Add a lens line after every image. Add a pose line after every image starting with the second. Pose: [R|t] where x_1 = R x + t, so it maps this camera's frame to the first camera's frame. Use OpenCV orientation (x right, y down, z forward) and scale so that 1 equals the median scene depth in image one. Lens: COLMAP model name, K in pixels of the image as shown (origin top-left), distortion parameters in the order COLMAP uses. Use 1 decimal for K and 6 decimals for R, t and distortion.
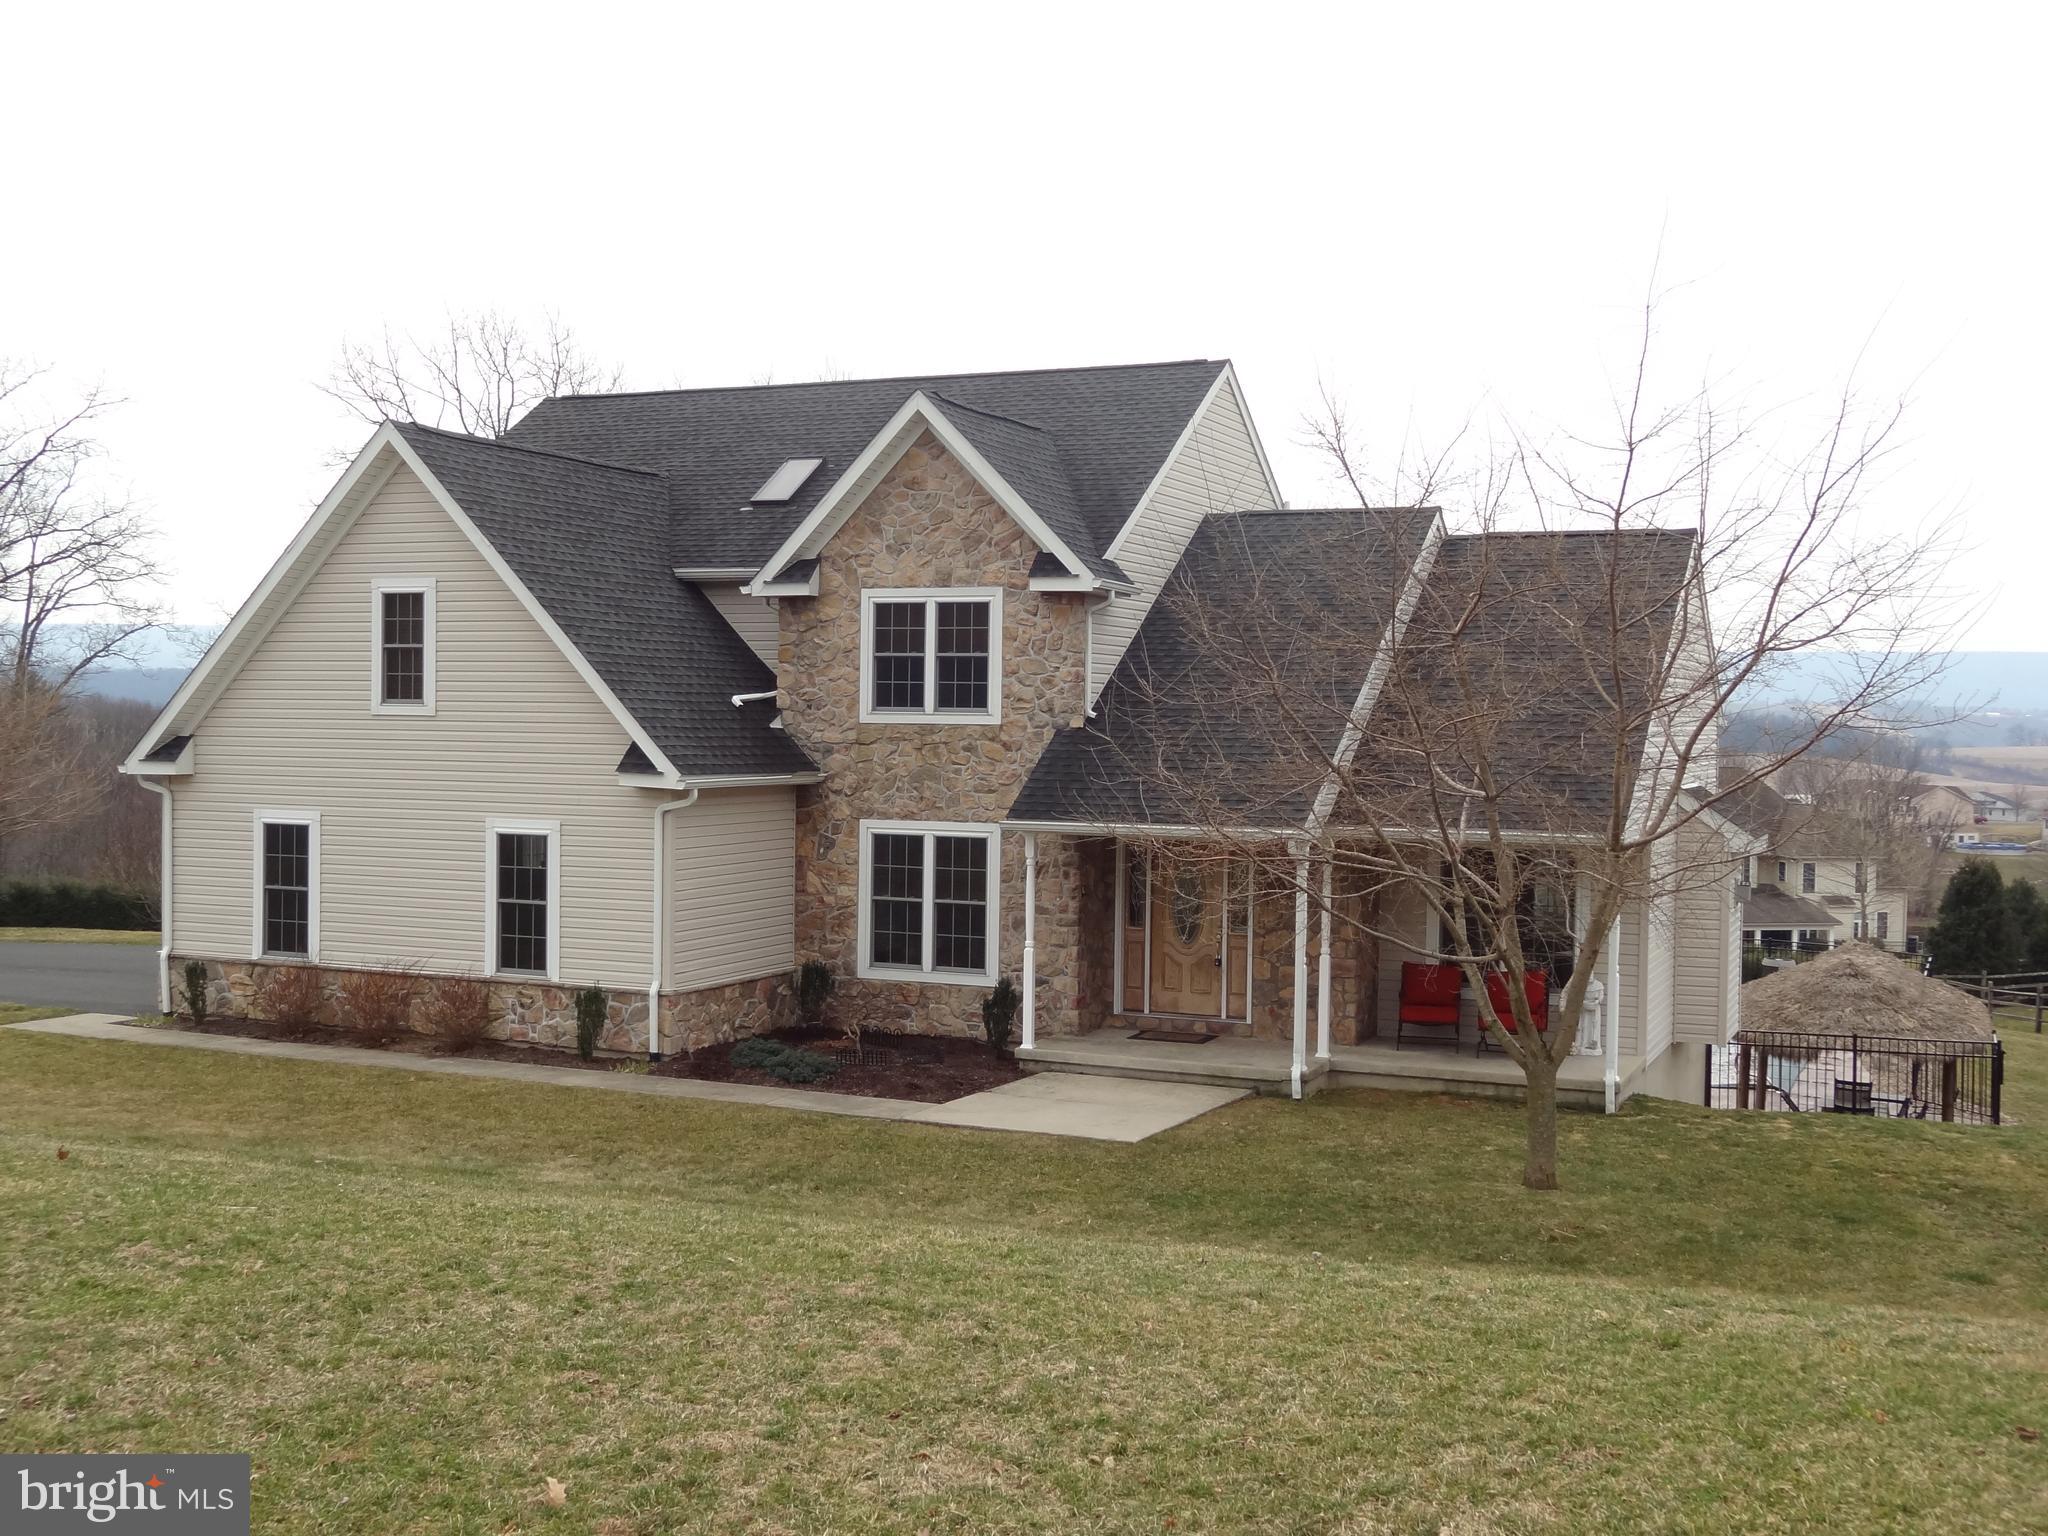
lens RADIAL K [[2215.9, 0, 1024.0], [0, 2215.9, 768.0], [0, 0, 1]] dist [-0.014227, -0.012302]
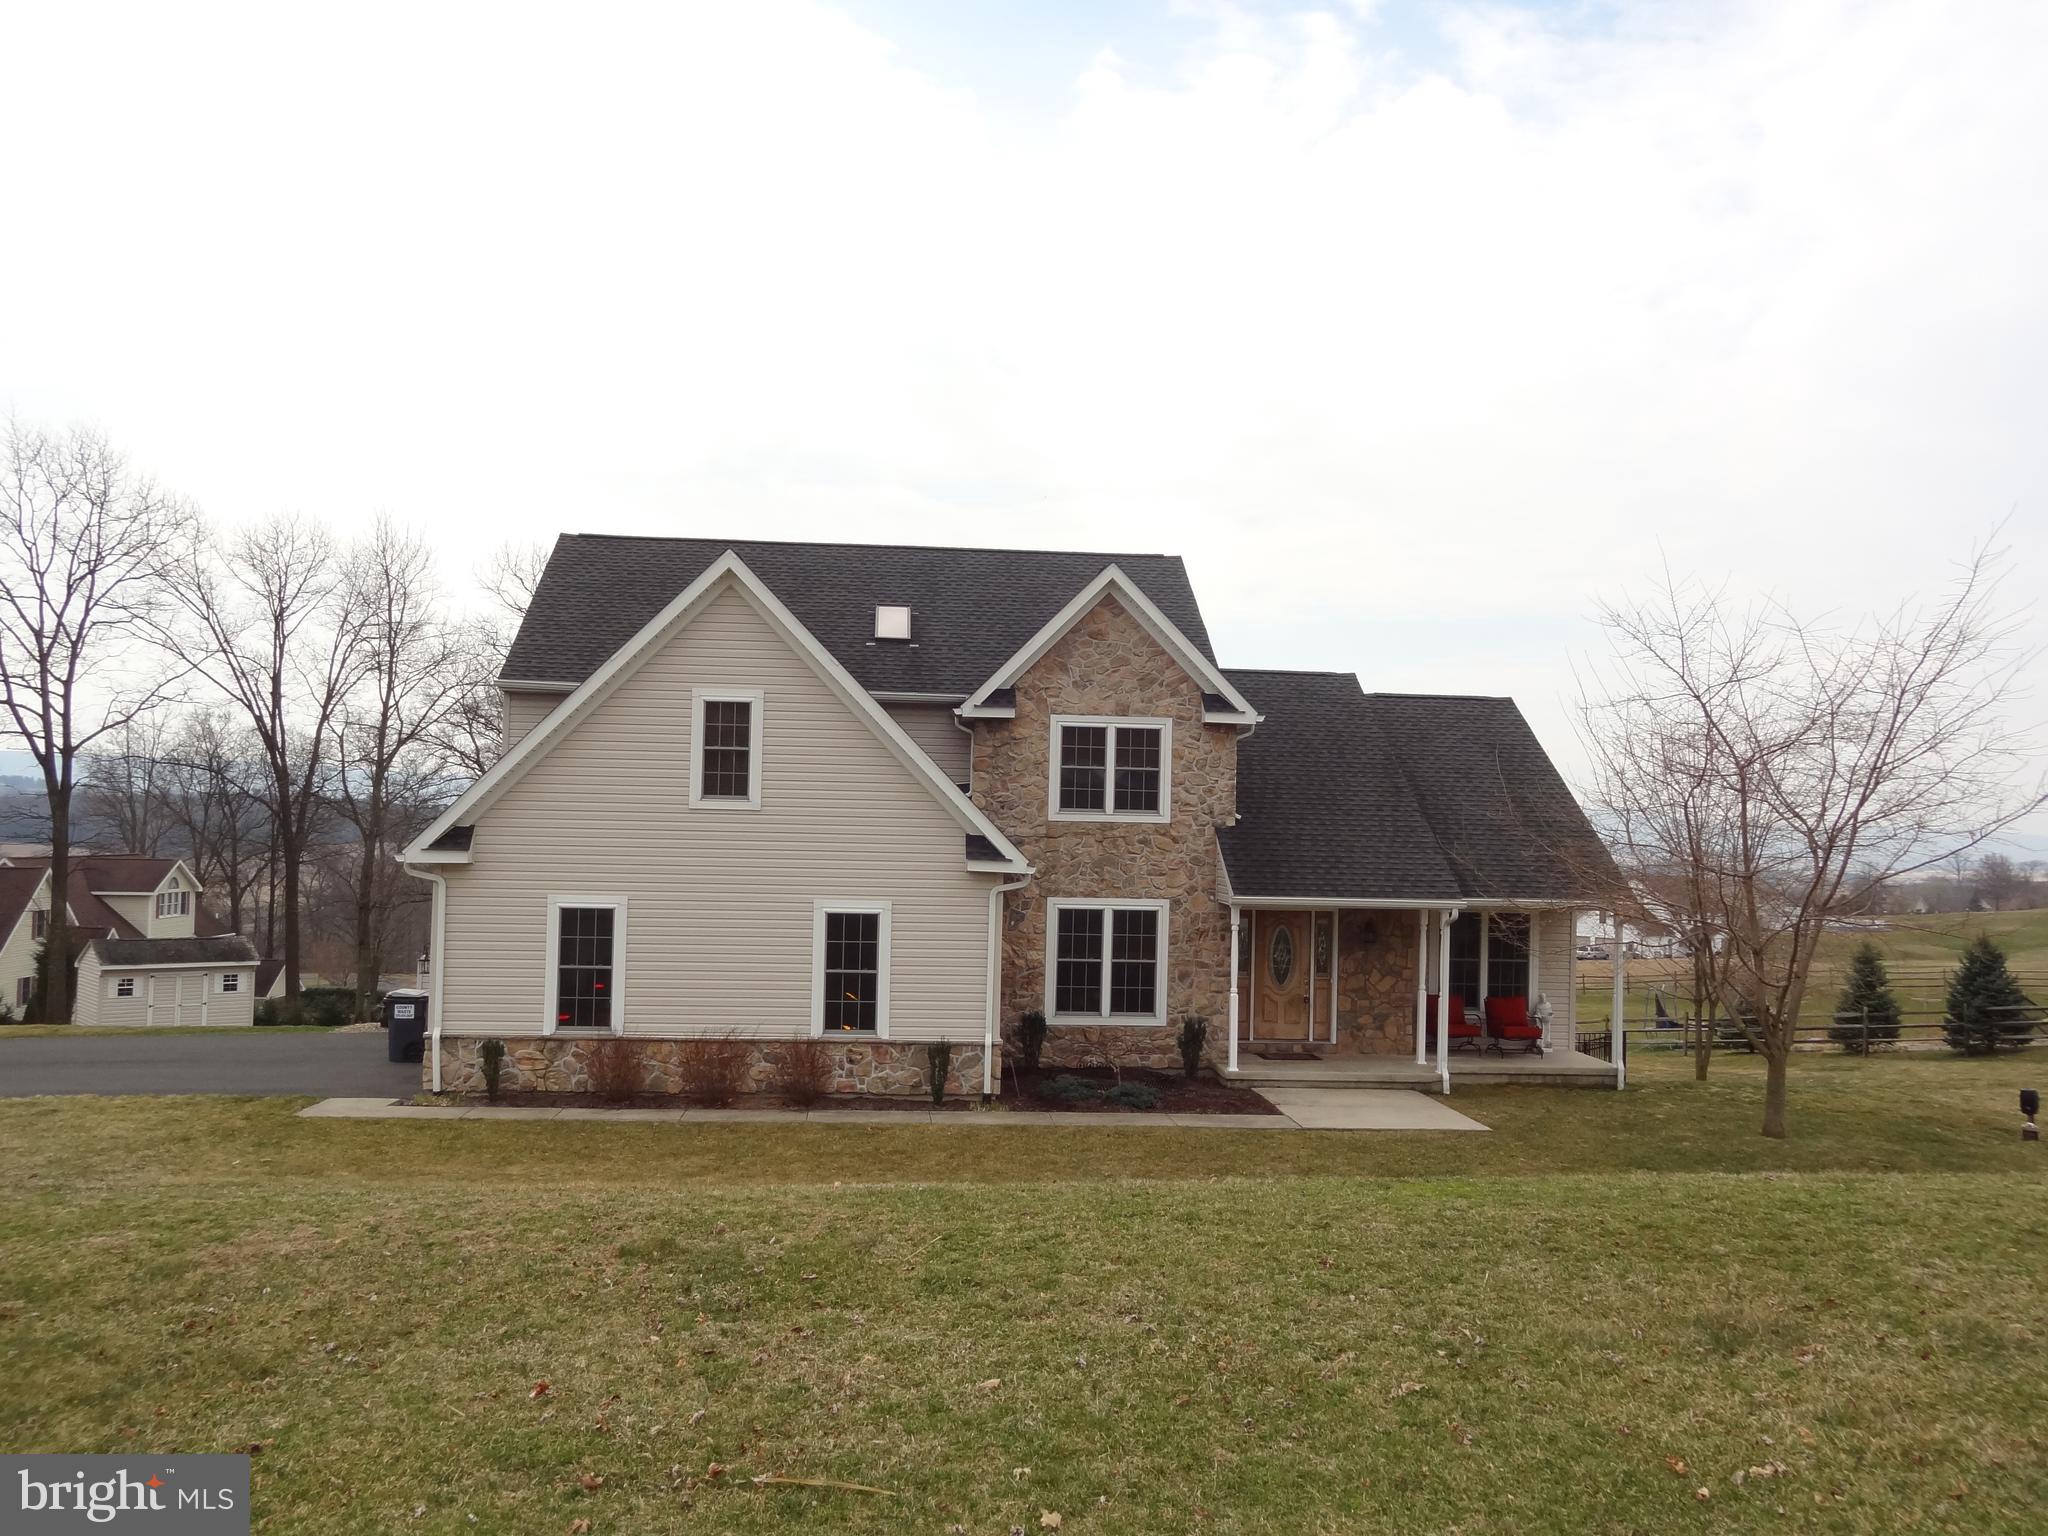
lens RADIAL K [[1674.9, 0, 1024.0], [0, 1674.9, 768.0], [0, 0, 1]] dist [0.007670, 0.002262]
pose [[0.875514, 0.025854, 0.482501, -0.557814], [0.000392, 0.998529, -0.054216, 0.001421], [-0.483193, 0.047656, 0.874216, 0.176477]]
